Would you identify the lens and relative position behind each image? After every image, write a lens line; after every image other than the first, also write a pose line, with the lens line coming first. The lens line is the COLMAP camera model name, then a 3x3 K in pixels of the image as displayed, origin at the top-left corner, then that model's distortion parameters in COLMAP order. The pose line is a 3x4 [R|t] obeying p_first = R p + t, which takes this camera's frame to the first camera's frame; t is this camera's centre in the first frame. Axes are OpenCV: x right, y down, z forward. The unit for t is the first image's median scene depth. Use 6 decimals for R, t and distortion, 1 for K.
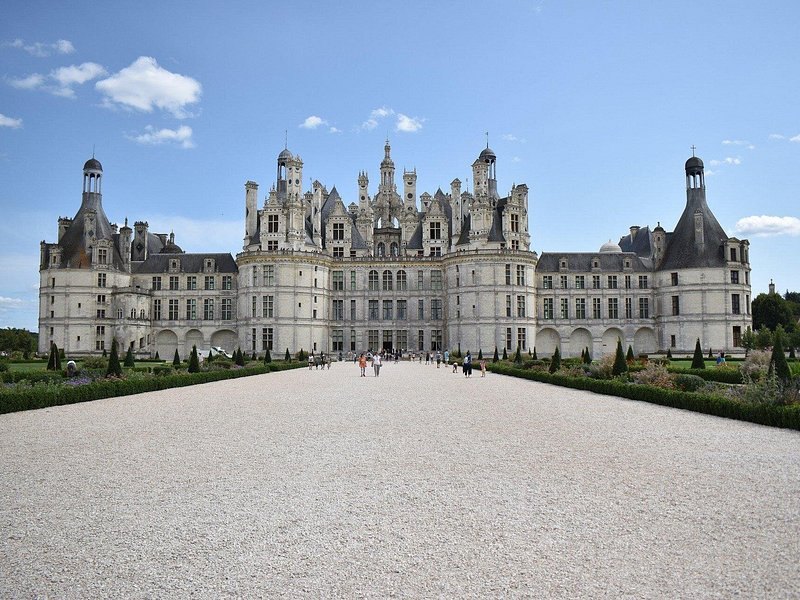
lens RADIAL K [[709.2, 0, 400.0], [0, 709.2, 300.0], [0, 0, 1]] dist [-0.111830, -0.000467]
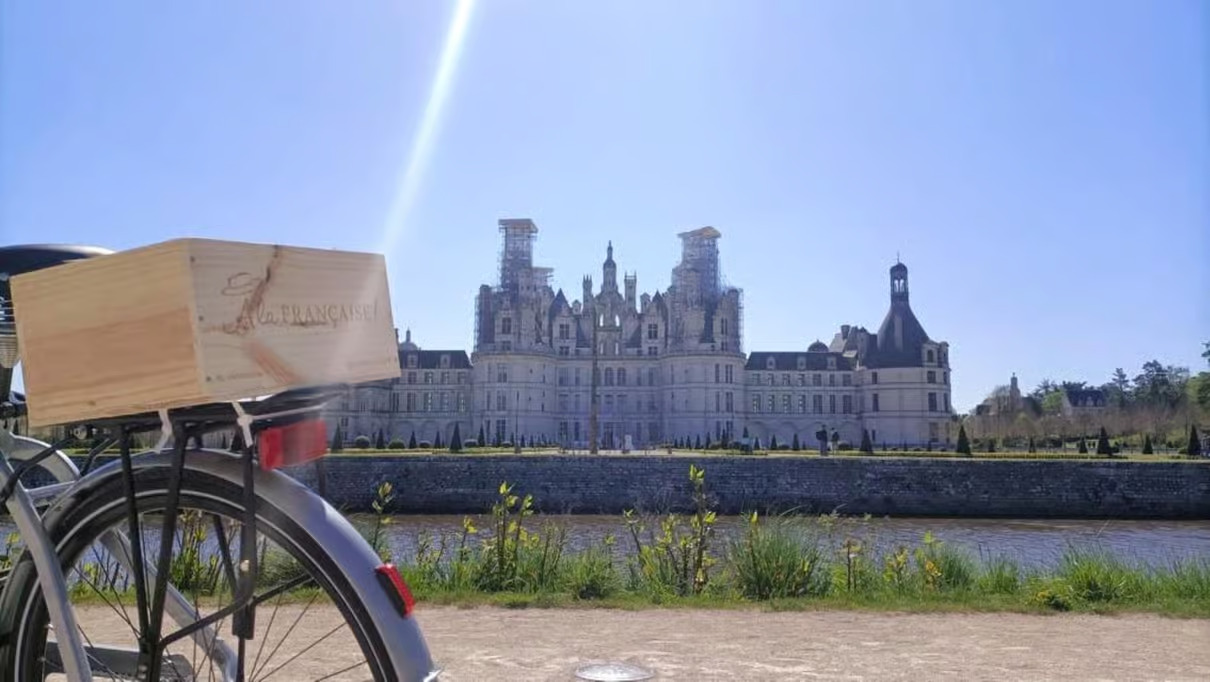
lens RADIAL K [[874.2, 0, 605.0], [0, 874.2, 341.0], [0, 0, 1]] dist [0.046469, -0.000069]
pose [[0.999710, 0.005325, -0.023465, 0.008003], [-0.006434, 0.998851, -0.047482, -0.018729], [0.023185, 0.047619, 0.998596, -0.357324]]
